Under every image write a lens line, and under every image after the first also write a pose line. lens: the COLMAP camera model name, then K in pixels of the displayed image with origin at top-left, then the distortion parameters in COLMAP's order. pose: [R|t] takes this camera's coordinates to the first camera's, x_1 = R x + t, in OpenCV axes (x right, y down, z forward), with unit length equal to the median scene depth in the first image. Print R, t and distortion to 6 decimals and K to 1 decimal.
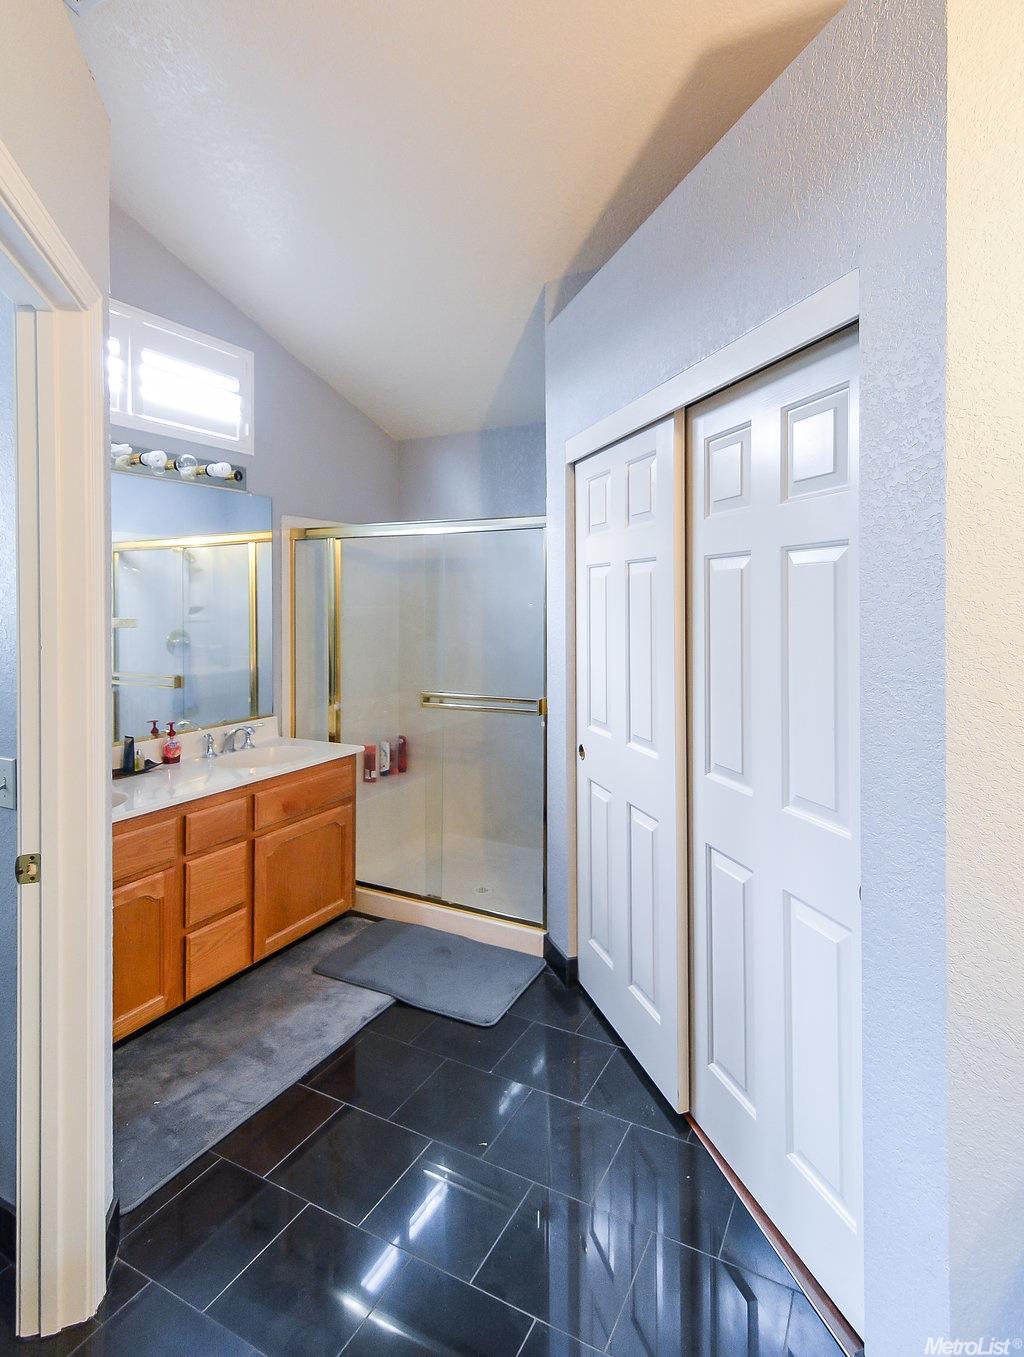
lens RADIAL K [[634.9, 0, 512.0], [0, 634.9, 678.5], [0, 0, 1]] dist [0.019758, -0.000866]
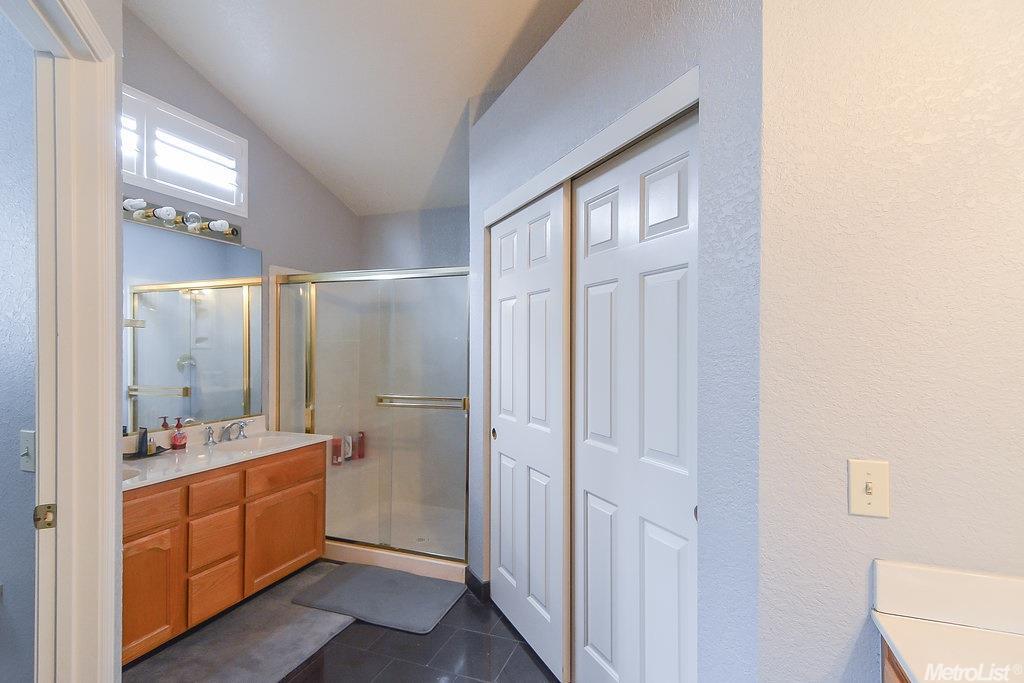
lens RADIAL K [[485.8, 0, 506.2], [0, 485.8, 347.3], [0, 0, 1]] dist [0.028860, -0.010780]
pose [[0.993537, 0.005837, 0.113359, 0.013859], [-0.006266, 0.999974, 0.003432, -0.077695], [-0.113336, -0.004120, 0.993548, -0.064330]]
